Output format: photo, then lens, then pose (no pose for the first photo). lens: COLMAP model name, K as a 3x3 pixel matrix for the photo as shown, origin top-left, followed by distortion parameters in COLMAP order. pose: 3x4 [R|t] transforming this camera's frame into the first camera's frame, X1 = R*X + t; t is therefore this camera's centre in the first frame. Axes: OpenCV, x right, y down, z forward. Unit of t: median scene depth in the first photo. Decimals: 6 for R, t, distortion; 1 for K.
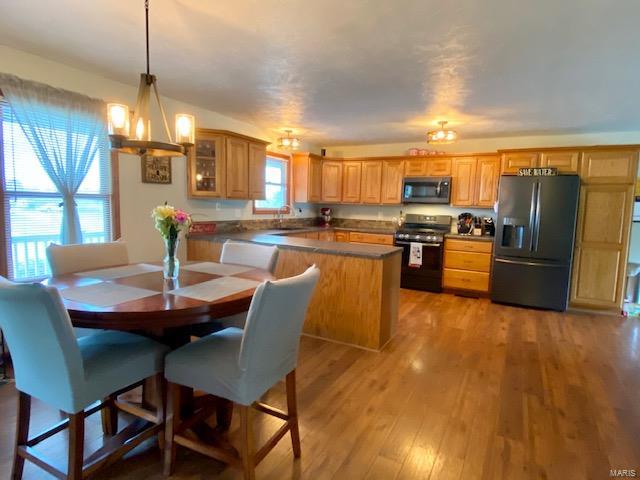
lens RADIAL K [[354.6, 0, 320.0], [0, 354.6, 240.0], [0, 0, 1]] dist [-0.016465, 0.000764]
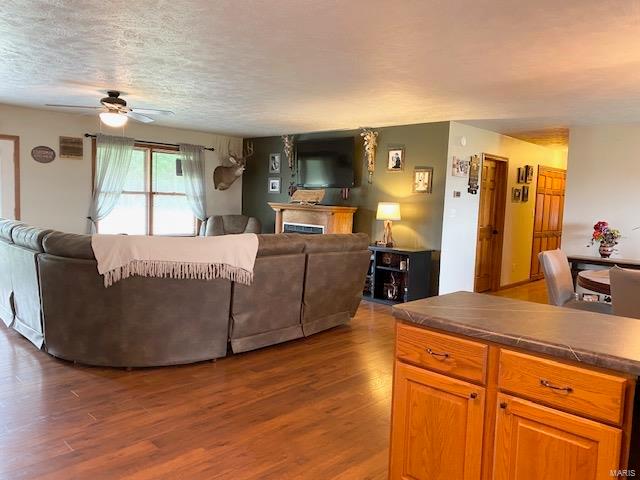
lens RADIAL K [[487.5, 0, 320.0], [0, 487.5, 240.0], [0, 0, 1]] dist [0.030051, -0.005254]
pose [[-0.968598, -0.088781, 0.232242, 0.129537], [-0.047826, 0.983160, 0.176376, -0.103833], [-0.243990, 0.159730, -0.956533, 1.025694]]
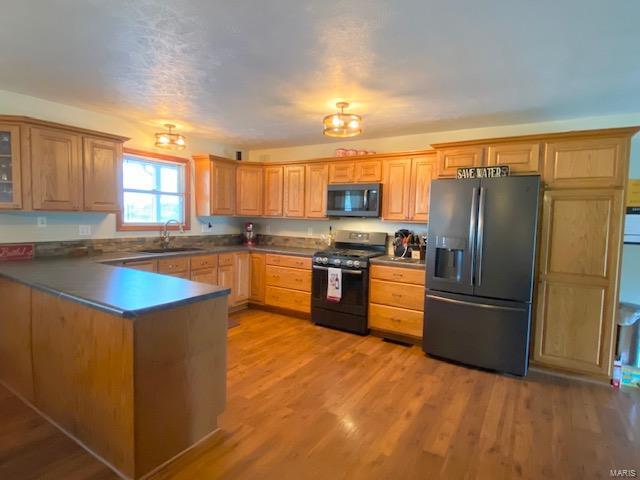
lens RADIAL K [[341.6, 0, 320.0], [0, 341.6, 240.0], [0, 0, 1]] dist [-0.000045, -0.002264]
pose [[0.999190, 0.001956, -0.040197, 0.274847], [-0.003330, 0.999412, -0.034125, -0.029317], [0.040106, 0.034231, 0.998609, 0.264370]]
